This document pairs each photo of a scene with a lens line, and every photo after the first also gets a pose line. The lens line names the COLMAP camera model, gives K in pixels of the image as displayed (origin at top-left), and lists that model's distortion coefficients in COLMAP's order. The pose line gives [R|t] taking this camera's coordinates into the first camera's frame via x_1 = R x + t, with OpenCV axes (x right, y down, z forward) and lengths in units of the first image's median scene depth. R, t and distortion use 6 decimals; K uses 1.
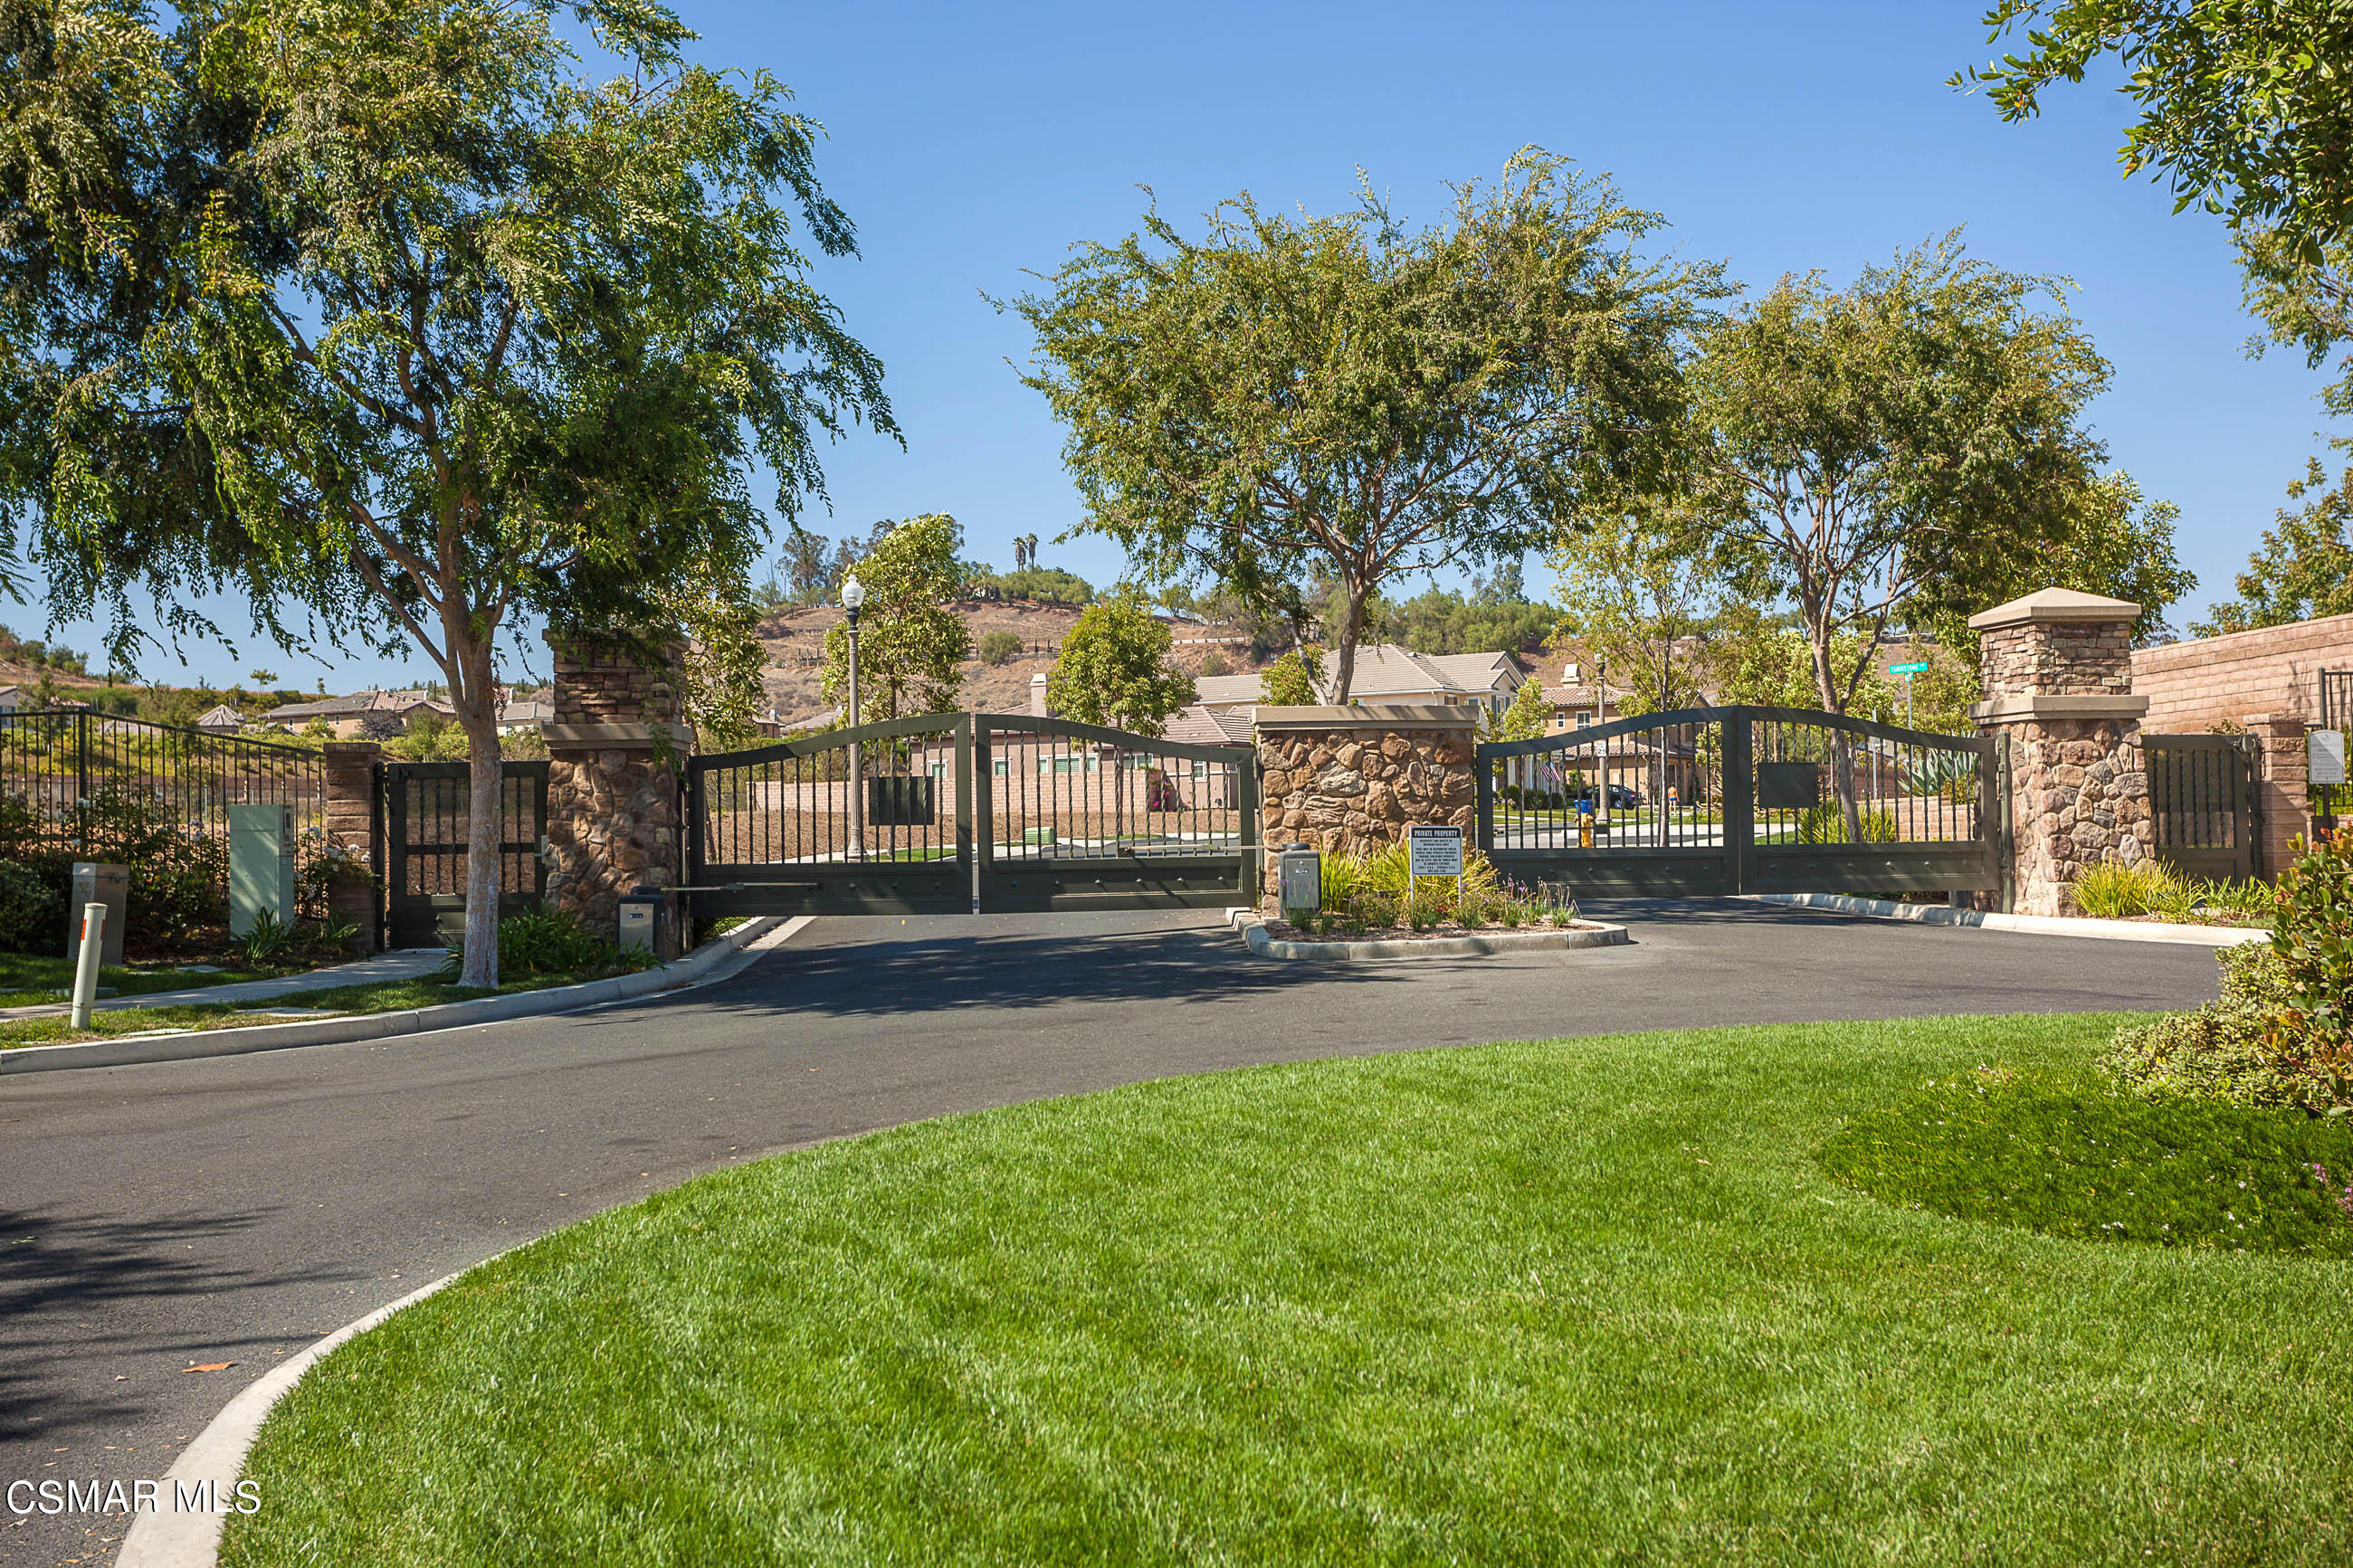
lens RADIAL K [[2685.4, 0, 1176.3], [0, 2685.4, 784.1], [0, 0, 1]] dist [0.004819, 0.000000]
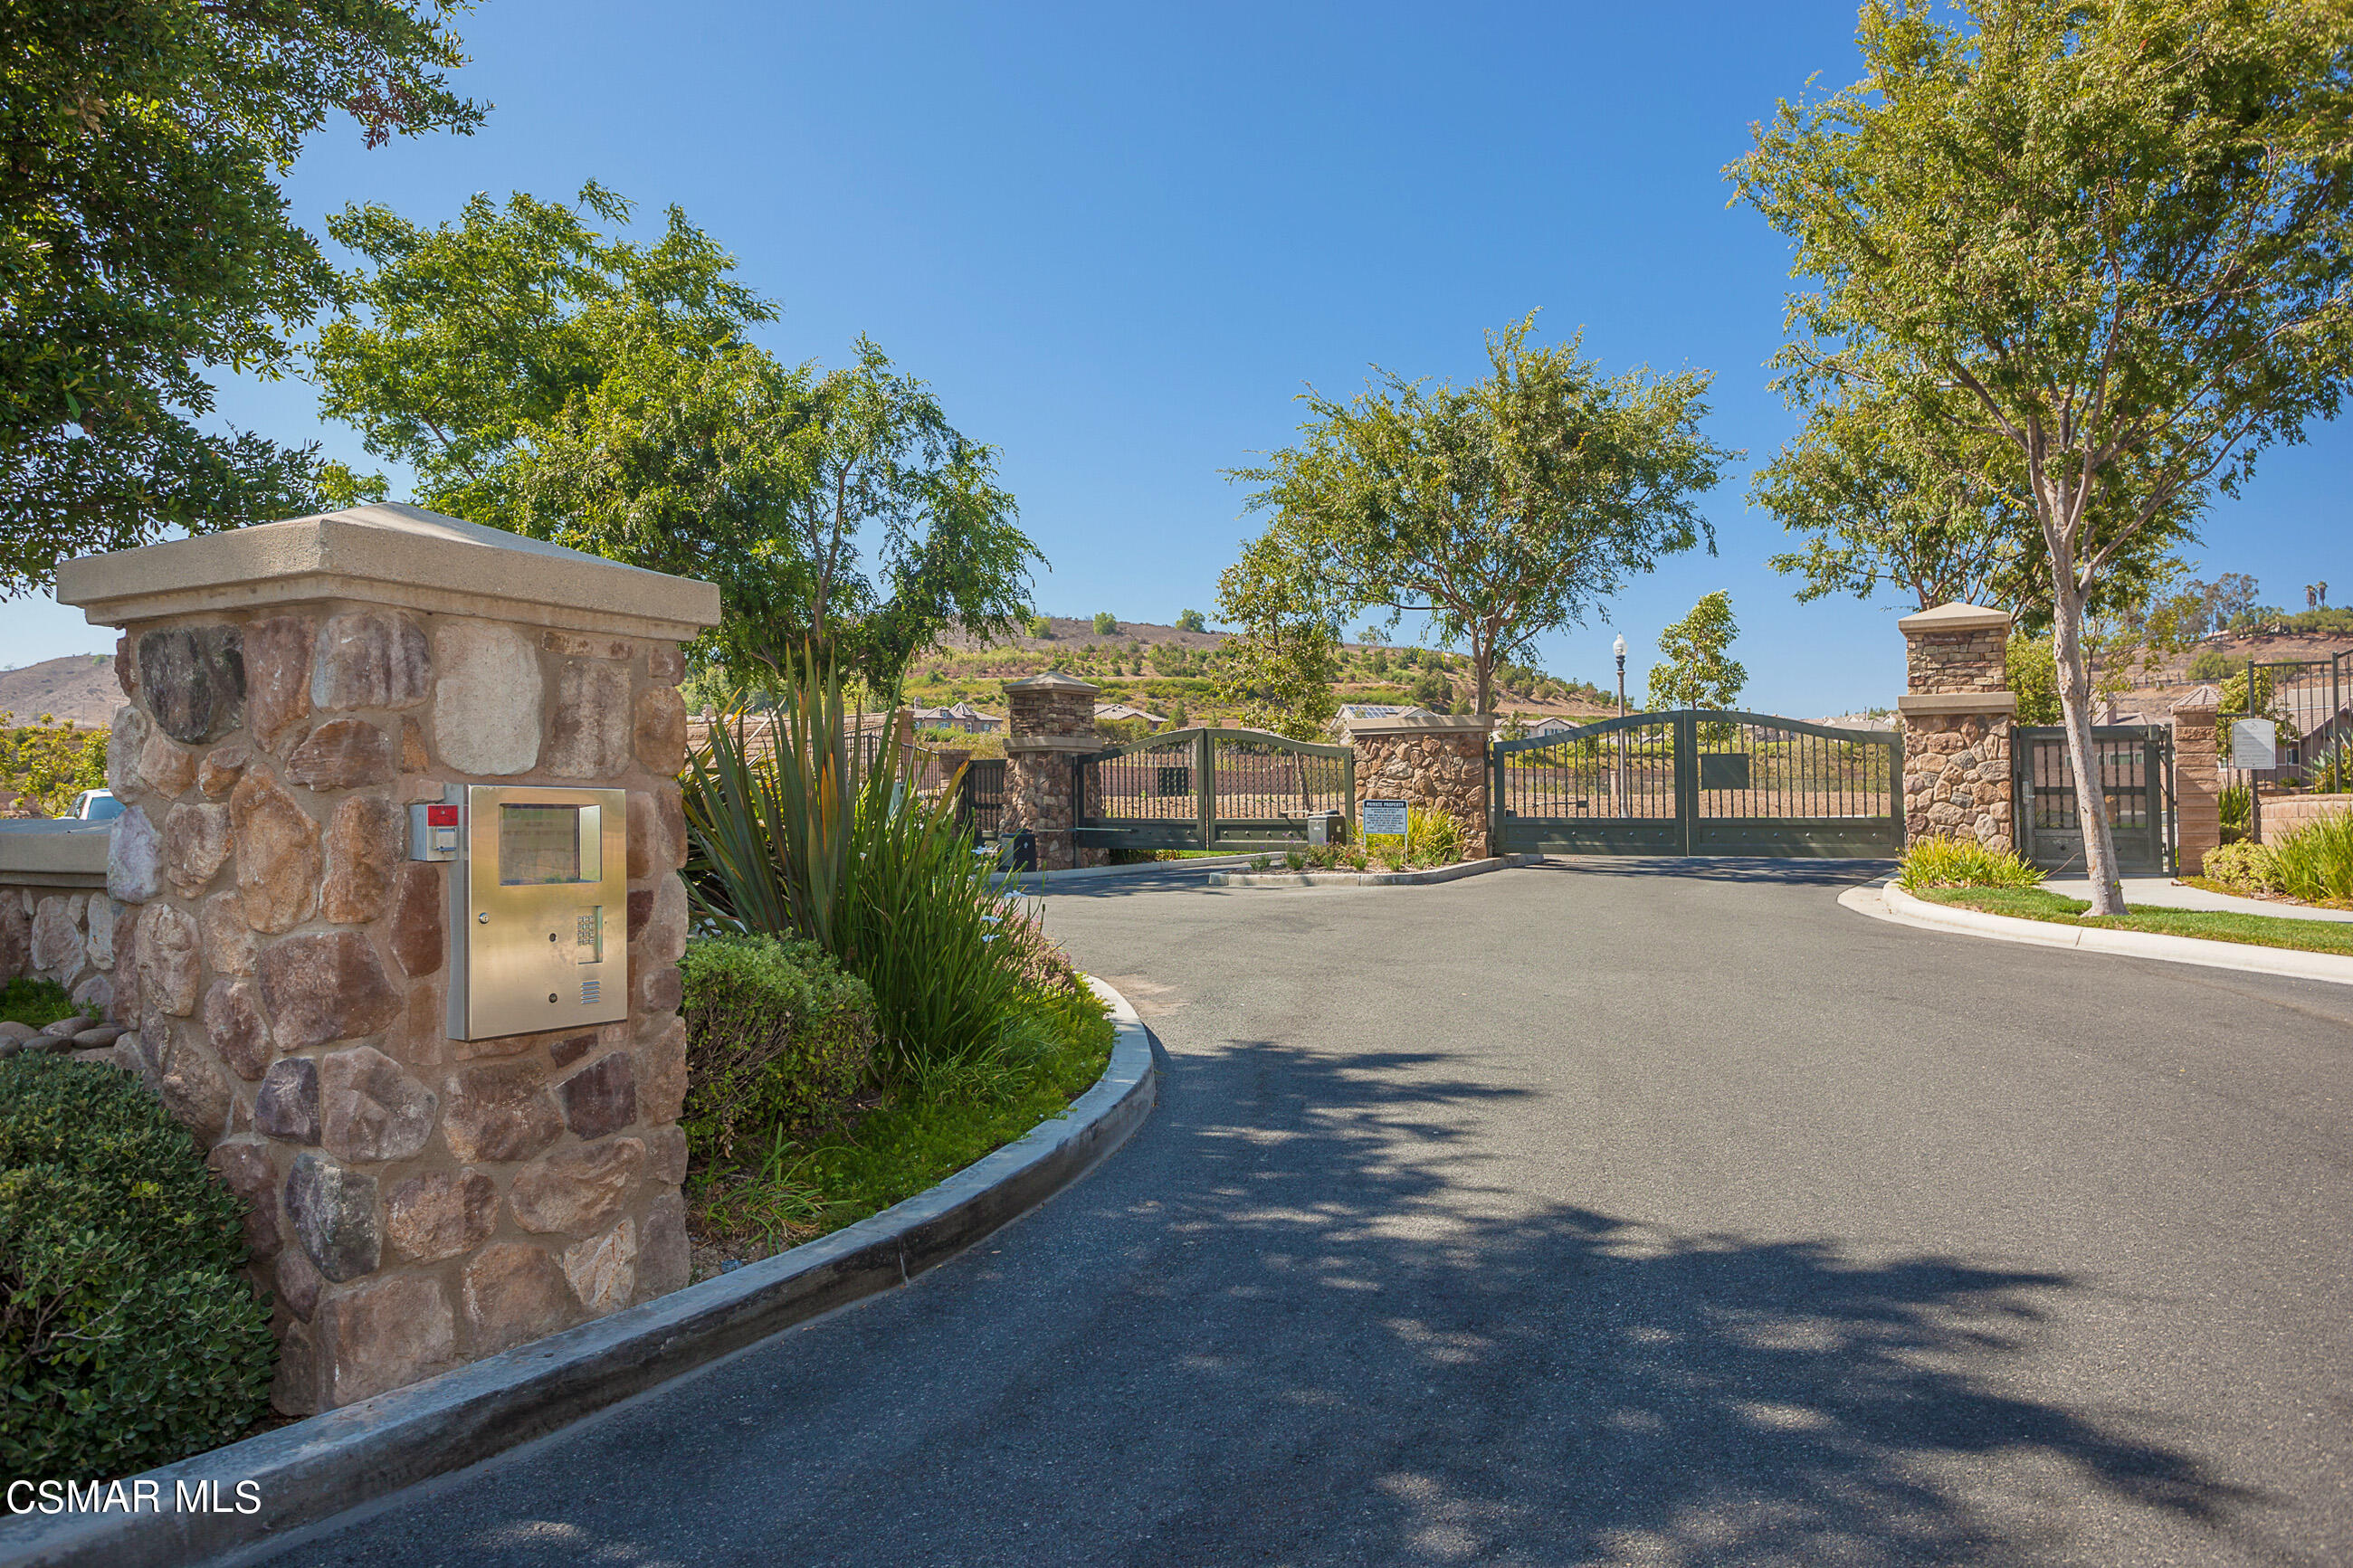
lens RADIAL K [[1635.5, 0, 1176.1], [0, 1635.5, 785.7], [0, 0, 1]] dist [-0.000510, 0.000212]
pose [[0.747289, 0.004807, -0.664482, 0.560516], [0.000451, 0.999970, 0.007741, 0.001114], [0.664499, -0.006085, 0.747264, 0.247240]]
